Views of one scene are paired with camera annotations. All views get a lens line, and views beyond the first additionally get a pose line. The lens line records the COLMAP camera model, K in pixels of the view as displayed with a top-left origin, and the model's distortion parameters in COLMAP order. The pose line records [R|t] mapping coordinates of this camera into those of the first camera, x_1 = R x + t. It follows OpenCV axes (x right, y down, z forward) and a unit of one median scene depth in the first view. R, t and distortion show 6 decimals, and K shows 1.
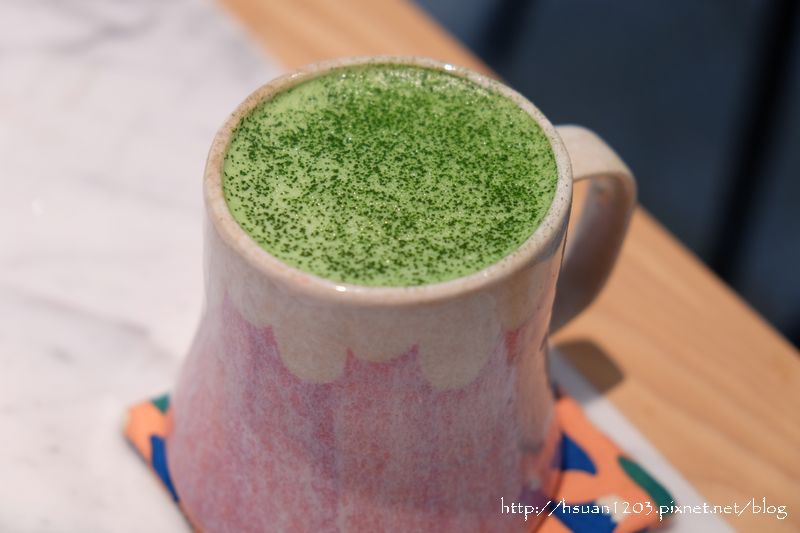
lens RADIAL K [[1626.2, 0, 398.4], [0, 1626.2, 268.6], [0, 0, 1]] dist [-0.038694, 0.000000]
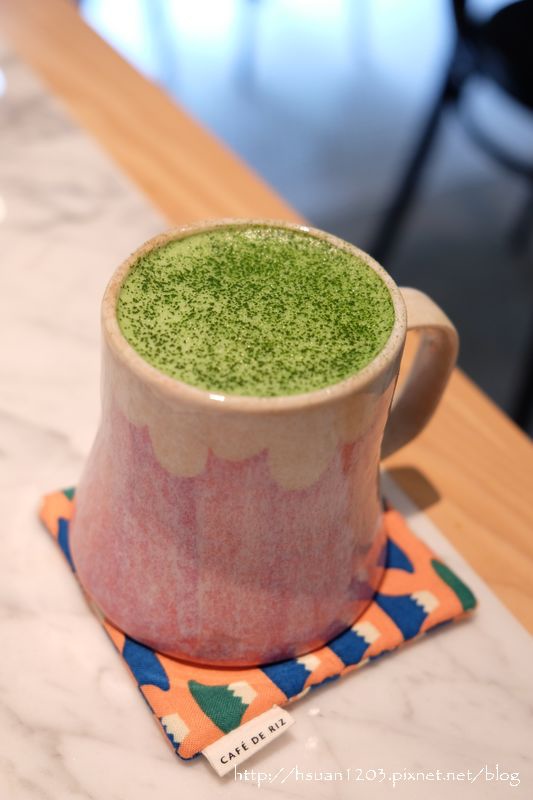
lens RADIAL K [[1070.5, 0, 269.4], [0, 1070.5, 396.4], [0, 0, 1]] dist [-0.003586, 0.000000]
pose [[0.997698, 0.063051, -0.024967, 0.027763], [-0.064063, 0.997061, -0.042009, 0.038493], [0.022245, 0.043512, 0.998805, 0.200484]]
